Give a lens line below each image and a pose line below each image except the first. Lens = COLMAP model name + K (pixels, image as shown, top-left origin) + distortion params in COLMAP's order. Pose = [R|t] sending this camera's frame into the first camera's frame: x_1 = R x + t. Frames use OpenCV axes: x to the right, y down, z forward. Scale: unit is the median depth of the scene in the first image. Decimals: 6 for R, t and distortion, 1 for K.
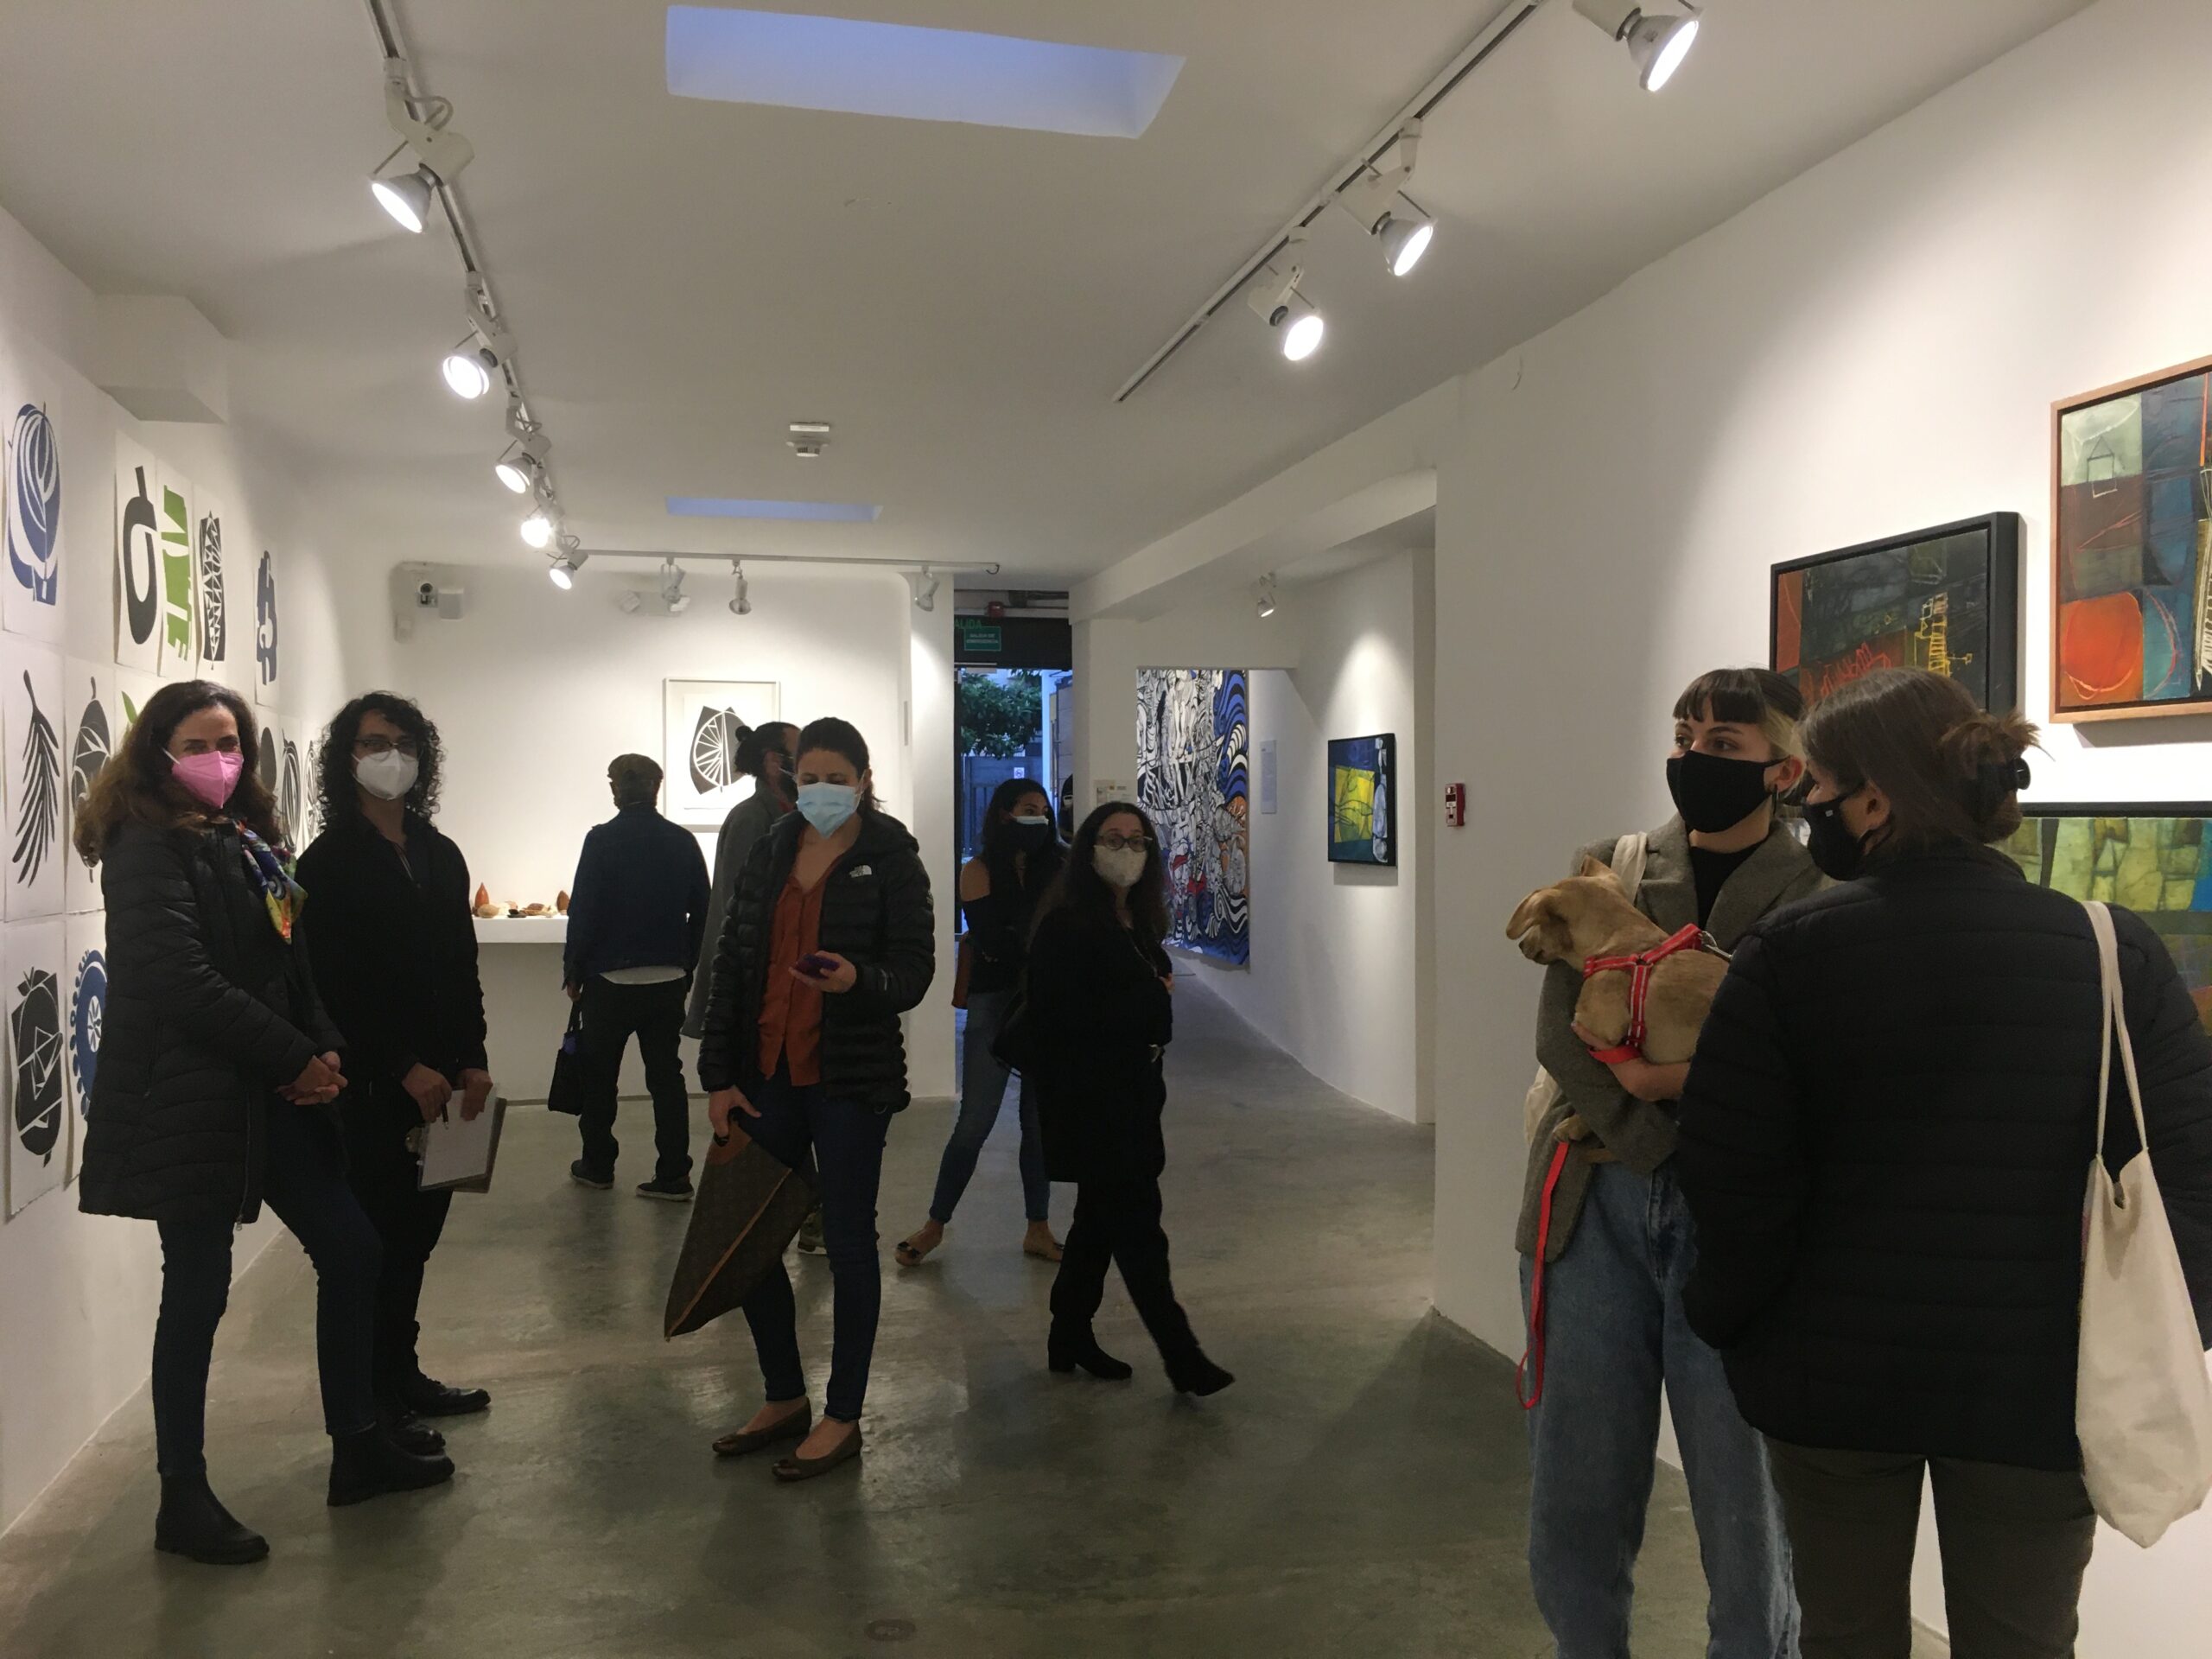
lens RADIAL K [[1860.0, 0, 1106.0], [0, 1860.0, 830.1], [0, 0, 1]] dist [-0.009396, -0.009728]
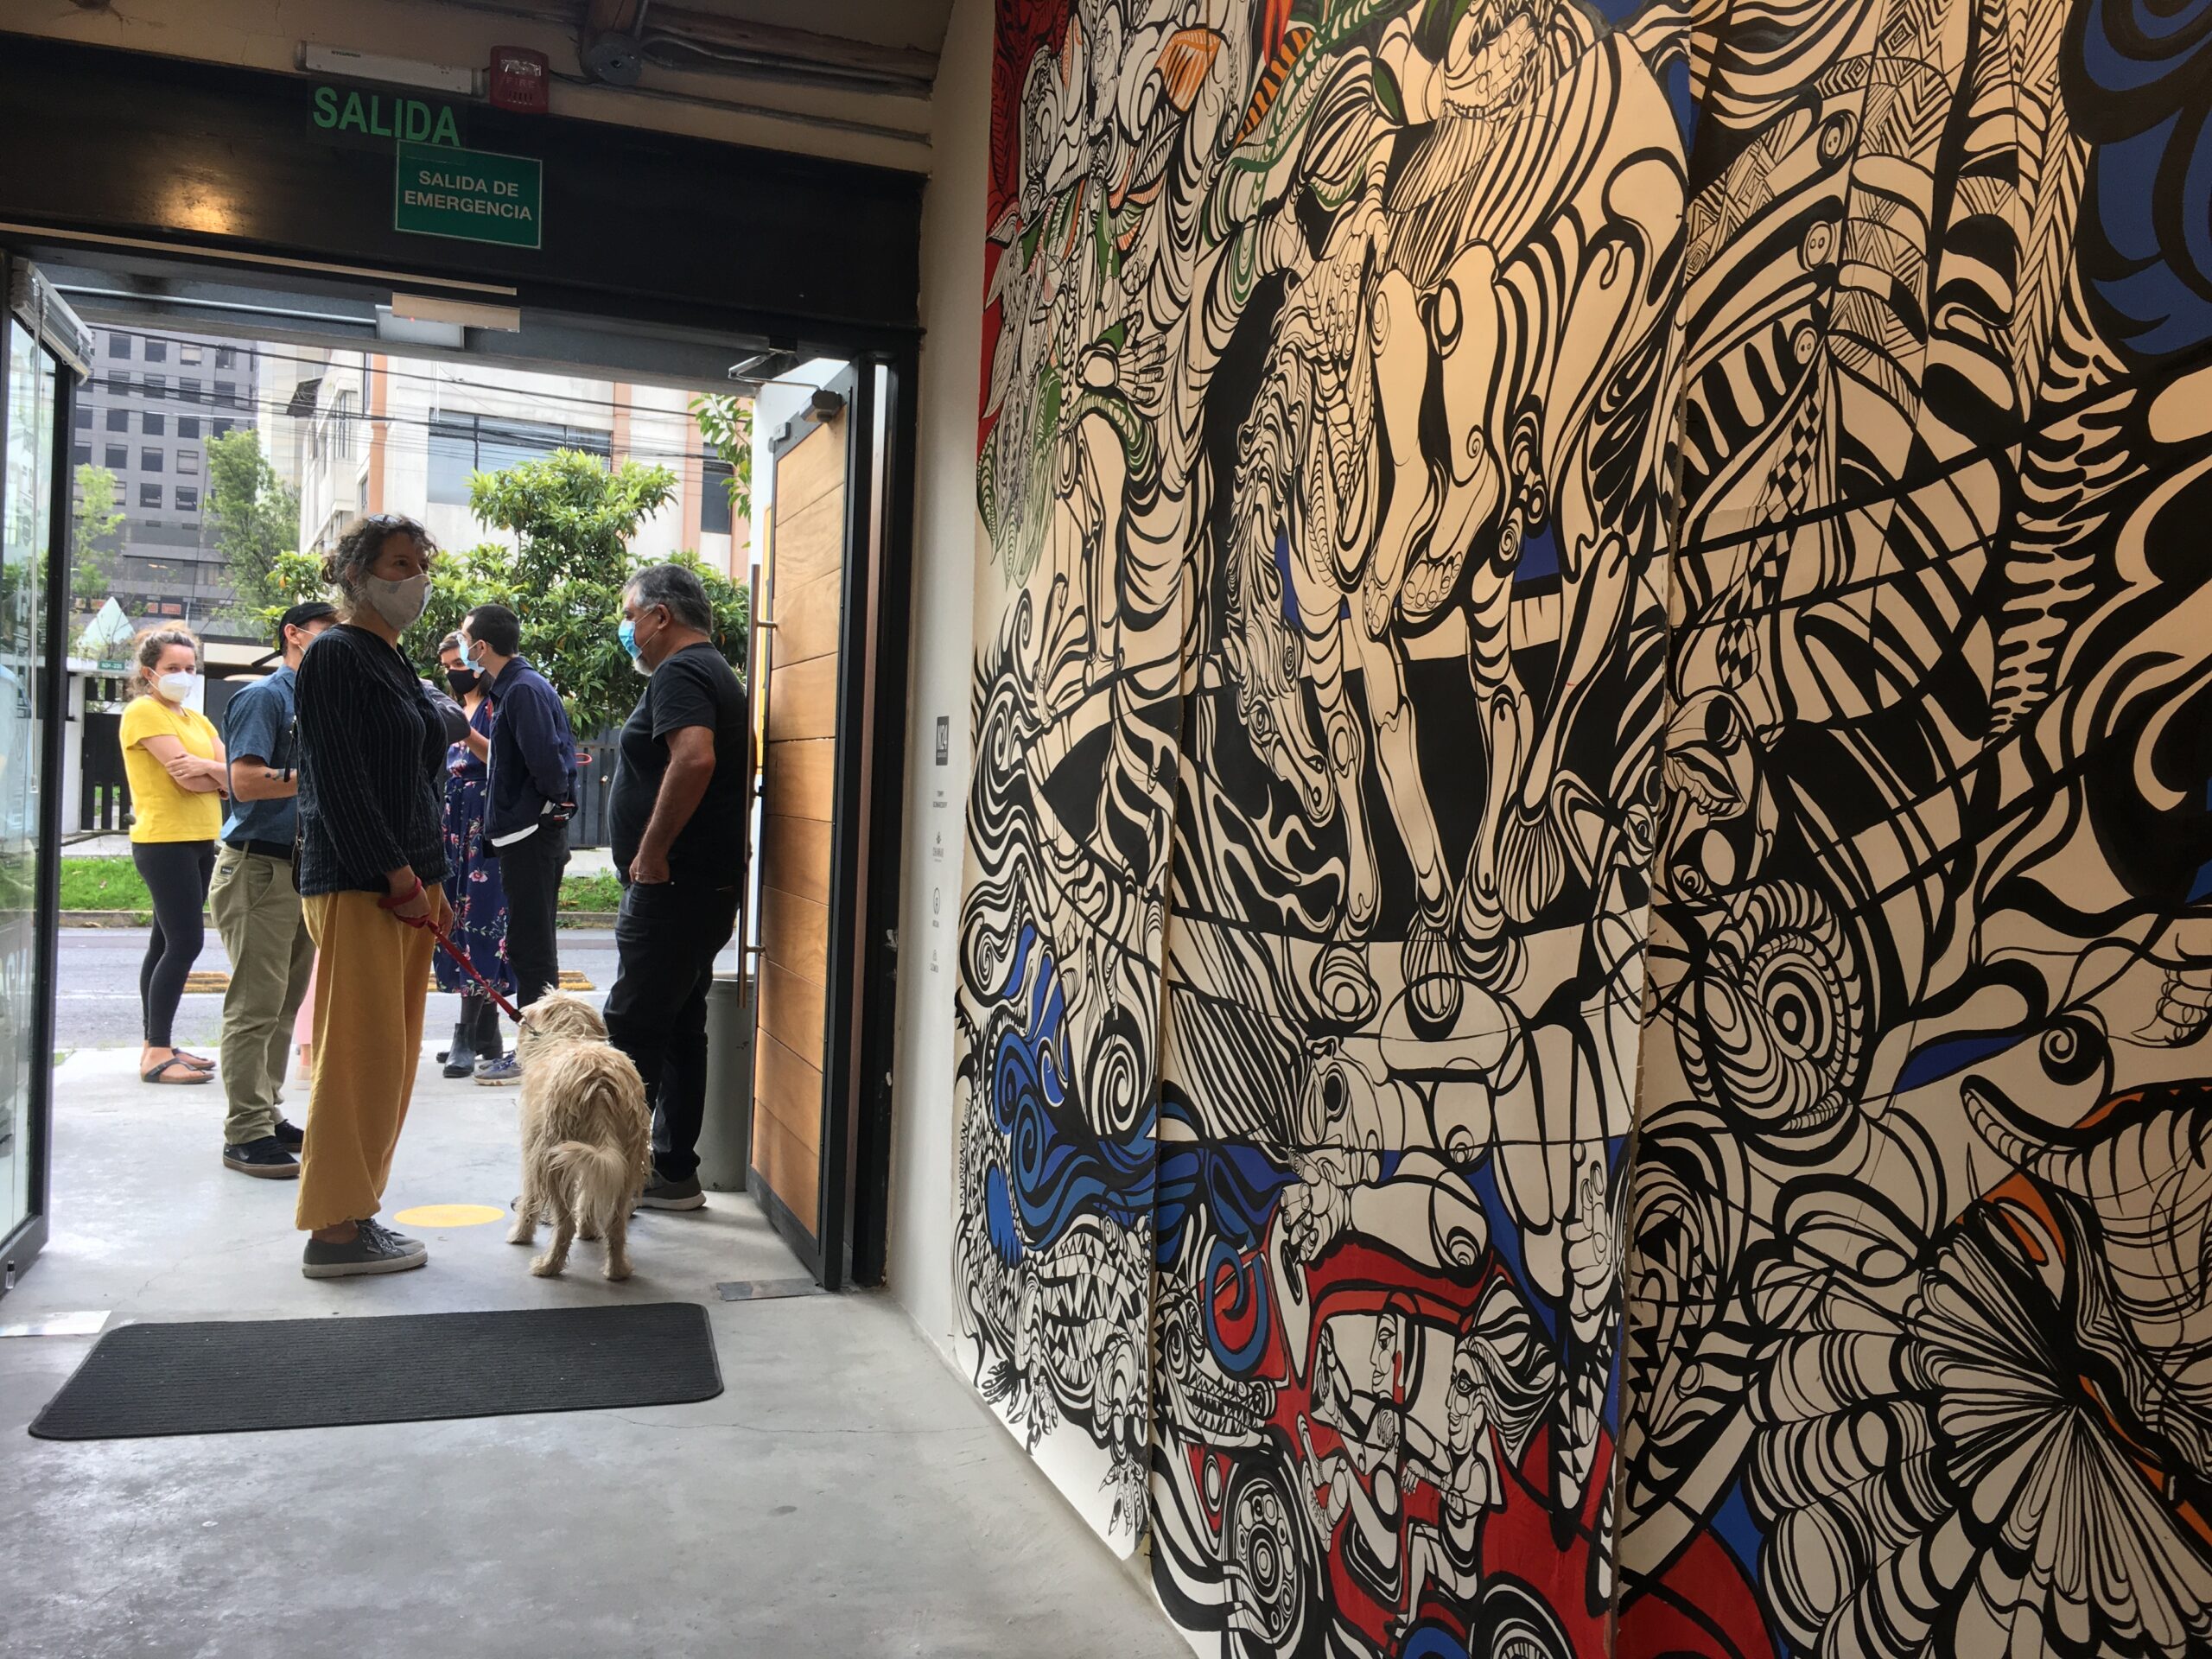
lens RADIAL K [[1860.0, 0, 1107.4], [0, 1860.0, 827.0], [0, 0, 1]] dist [-0.009396, -0.009728]
pose [[0.993054, 0.038087, 0.111325, -0.002761], [-0.039288, 0.999191, 0.008615, -0.021480], [-0.110907, -0.012929, 0.993747, 0.808381]]
